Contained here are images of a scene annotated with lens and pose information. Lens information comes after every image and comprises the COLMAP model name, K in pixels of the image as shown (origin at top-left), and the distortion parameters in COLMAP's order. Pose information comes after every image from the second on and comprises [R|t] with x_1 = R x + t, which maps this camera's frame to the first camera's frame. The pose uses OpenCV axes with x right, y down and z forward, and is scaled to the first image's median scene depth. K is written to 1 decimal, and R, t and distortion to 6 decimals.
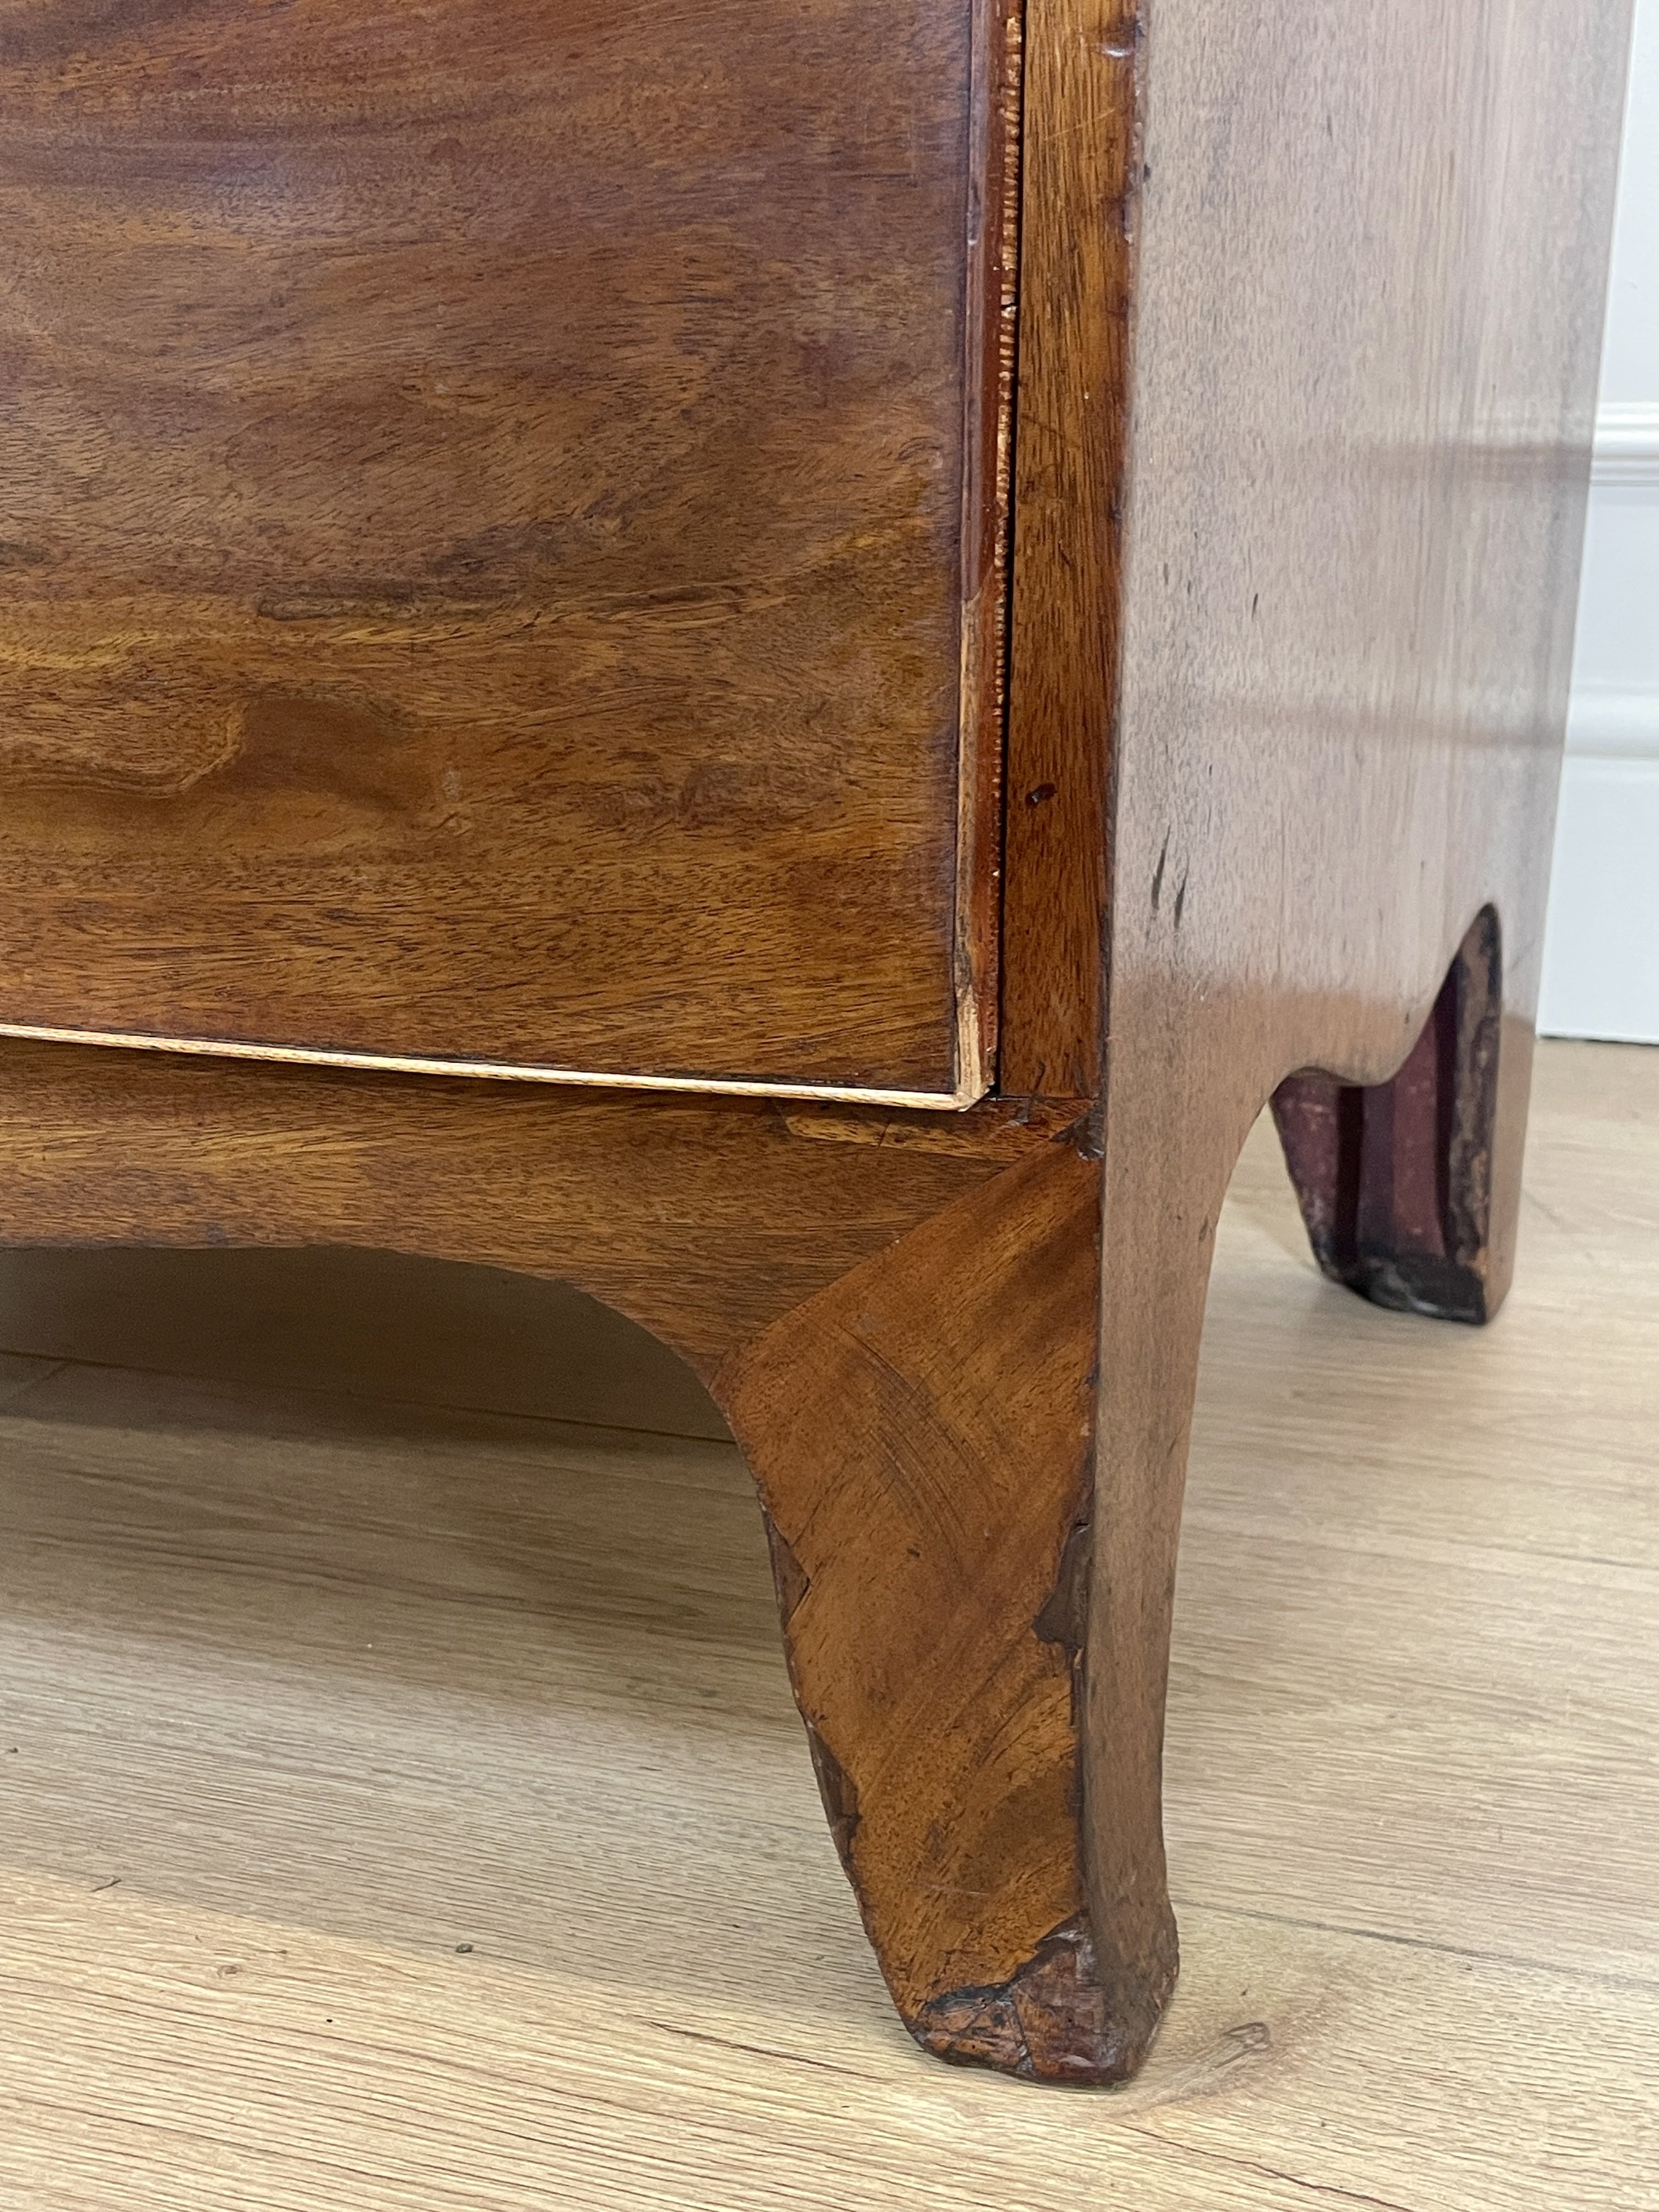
lens RADIAL K [[2445.5, 0, 825.9], [0, 2445.5, 1107.1], [0, 0, 1]] dist [0.128622, -0.264915]
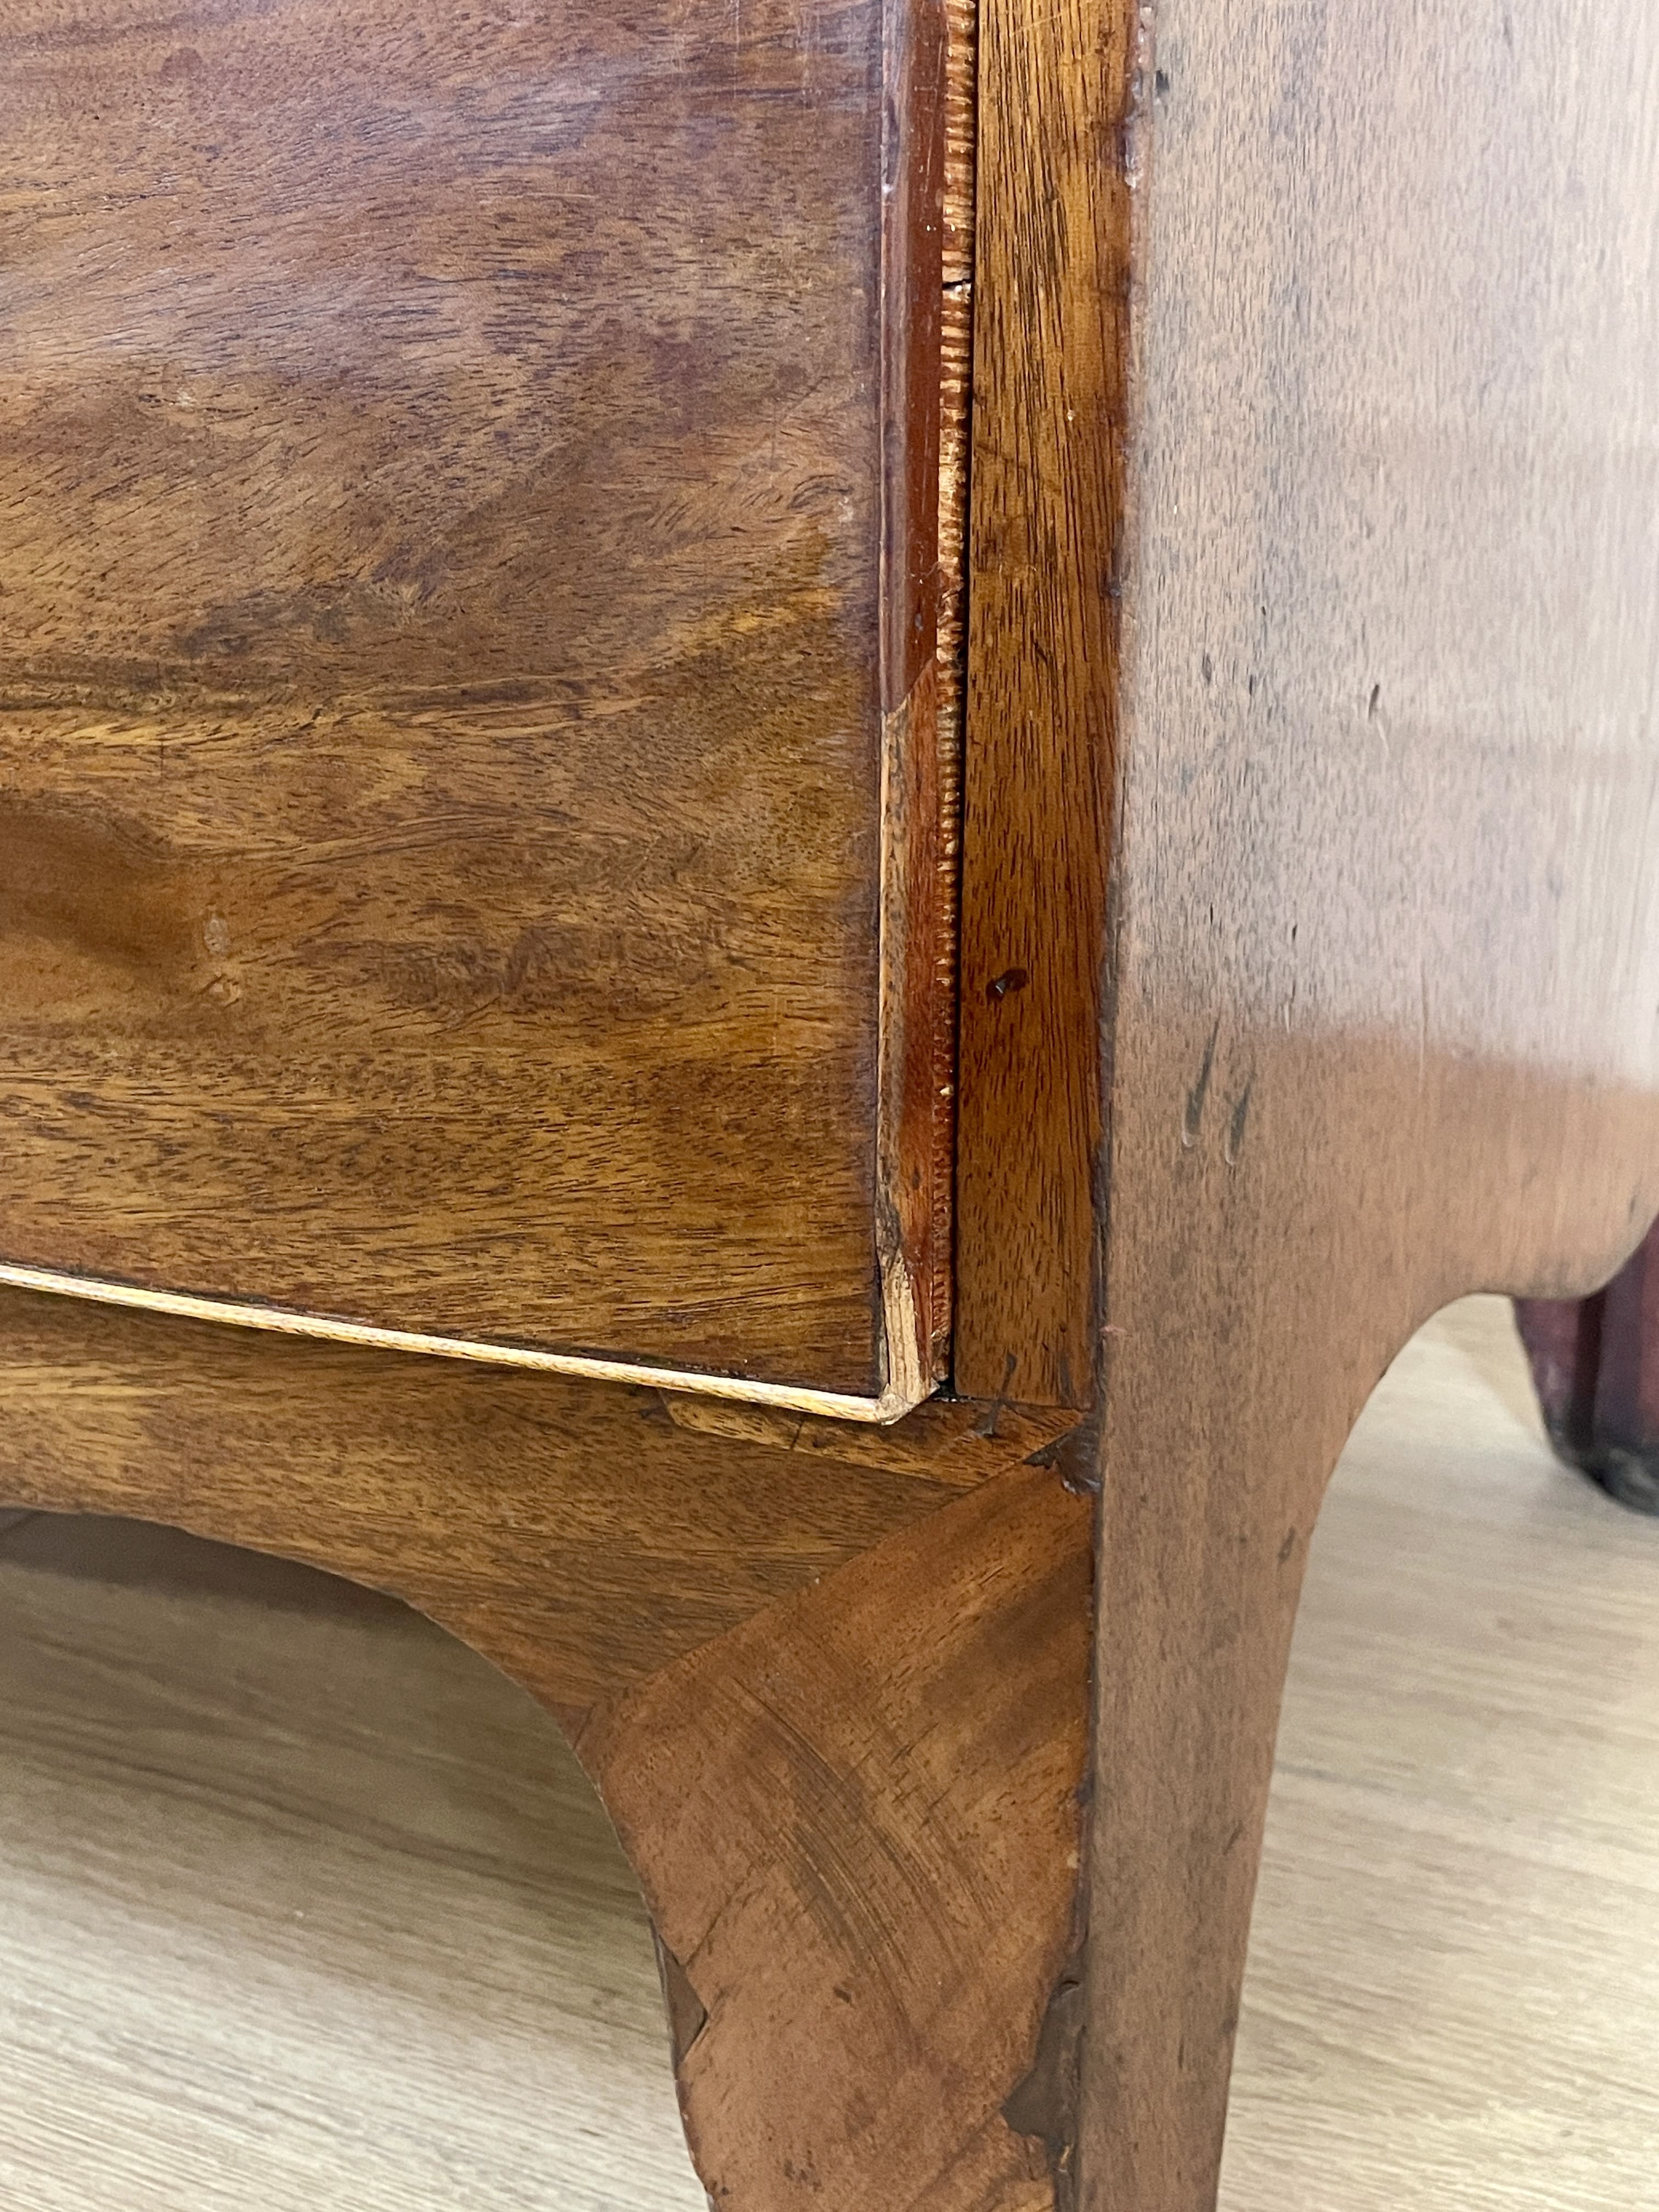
lens RADIAL K [[2445.0, 0, 838.2], [0, 2445.0, 1099.3], [0, 0, 1]] dist [0.104889, -0.177606]
pose [[0.991333, 0.038665, -0.125552, 0.126376], [-0.038136, 0.999251, 0.006610, -0.095933], [0.125713, -0.001765, 0.992065, 0.299487]]
